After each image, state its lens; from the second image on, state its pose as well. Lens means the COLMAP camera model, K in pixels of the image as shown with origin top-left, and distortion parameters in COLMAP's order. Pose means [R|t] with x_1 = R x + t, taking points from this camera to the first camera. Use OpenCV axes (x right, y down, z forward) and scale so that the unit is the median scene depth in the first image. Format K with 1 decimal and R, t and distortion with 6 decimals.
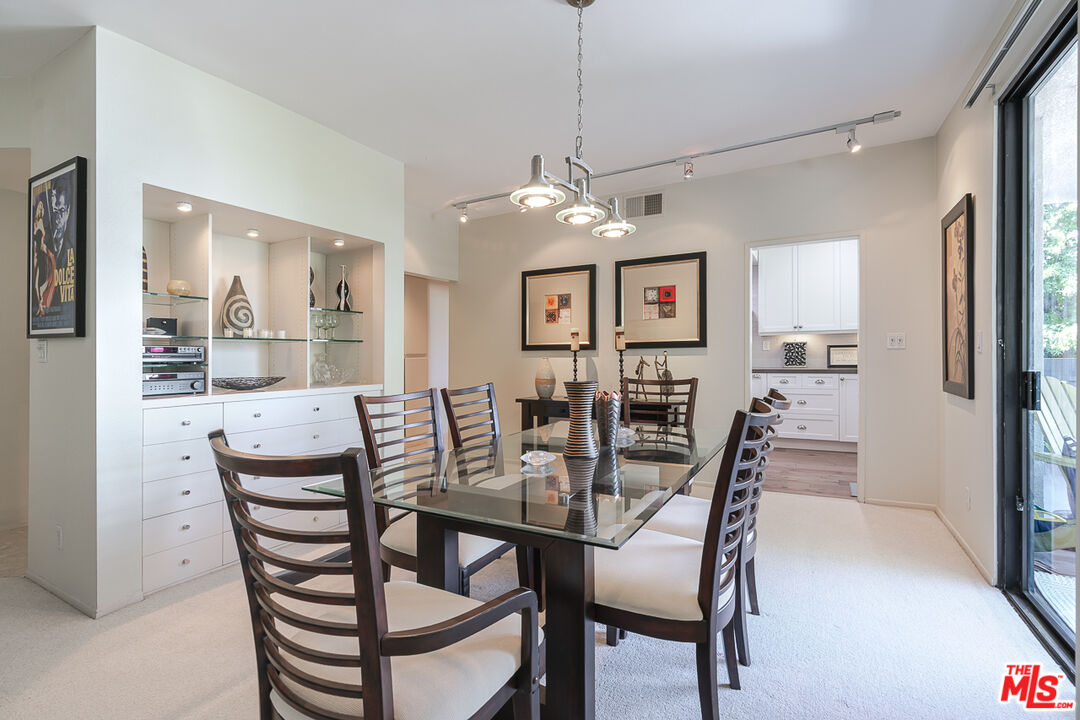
lens RADIAL K [[492.7, 0, 540.9], [0, 492.7, 358.4], [0, 0, 1]] dist [-0.002673, 0.001140]
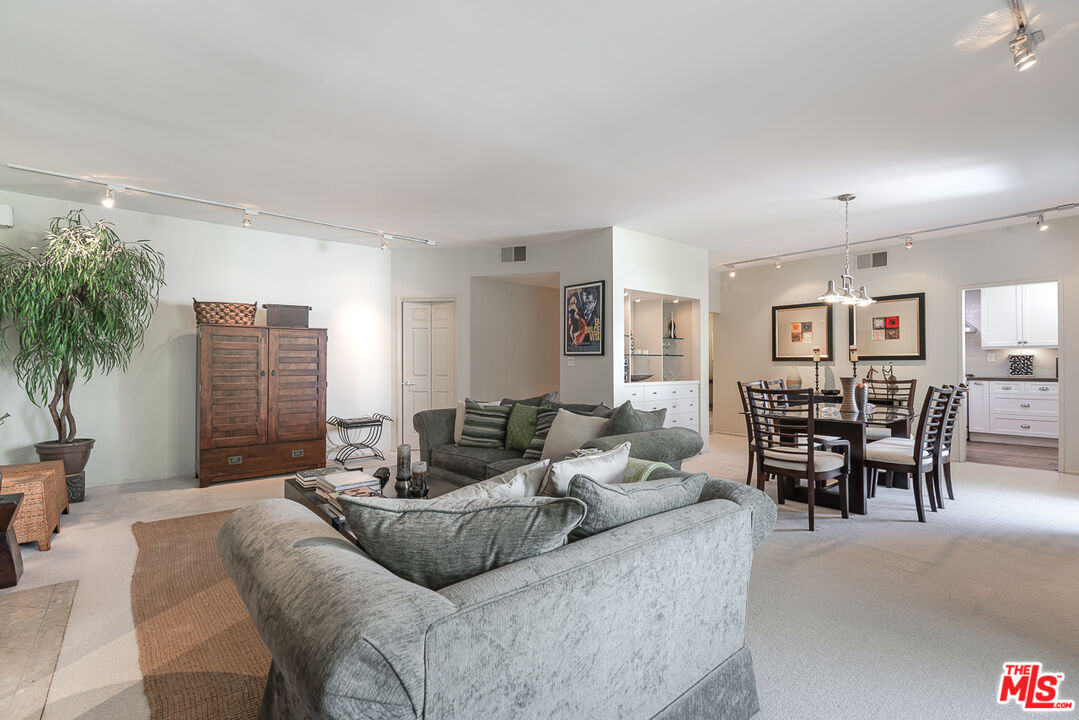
lens RADIAL K [[492.2, 0, 537.8], [0, 492.2, 353.2], [0, 0, 1]] dist [-0.002673, 0.001140]
pose [[0.935216, 0.000776, -0.354077, -0.202733], [-0.009997, 0.999657, -0.024214, 0.003430], [0.353937, 0.026185, 0.934903, -0.705456]]
